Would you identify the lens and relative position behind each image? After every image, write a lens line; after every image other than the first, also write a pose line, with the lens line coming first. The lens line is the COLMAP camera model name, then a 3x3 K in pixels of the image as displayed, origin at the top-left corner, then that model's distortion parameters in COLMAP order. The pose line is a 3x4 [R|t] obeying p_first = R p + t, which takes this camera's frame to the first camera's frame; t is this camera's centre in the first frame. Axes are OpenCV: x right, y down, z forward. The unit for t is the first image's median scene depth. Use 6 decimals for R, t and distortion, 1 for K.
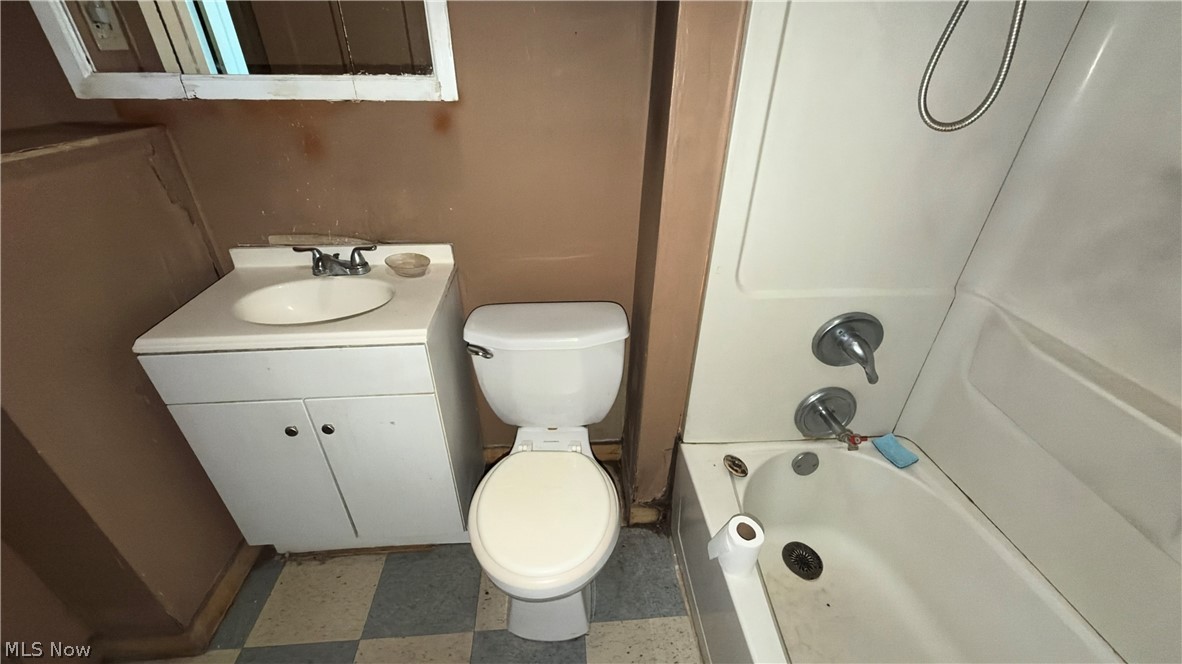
lens RADIAL K [[468.5, 0, 583.5], [0, 468.5, 326.8], [0, 0, 1]] dist [-0.000803, 0.000045]
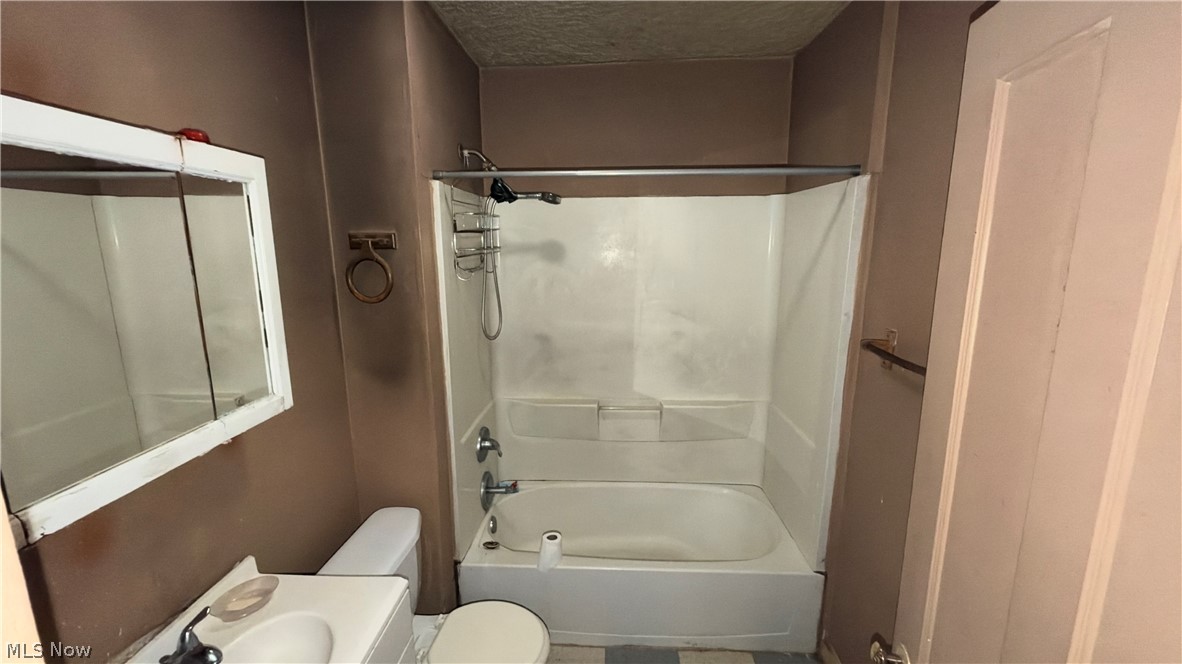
lens RADIAL K [[468.5, 0, 582.0], [0, 468.5, 332.8], [0, 0, 1]] dist [-0.000803, 0.000045]
pose [[0.085075, -0.194959, 0.977115, -1.288230], [0.515835, 0.847635, 0.124212, -0.431589], [-0.852453, 0.493463, 0.172679, 0.144816]]
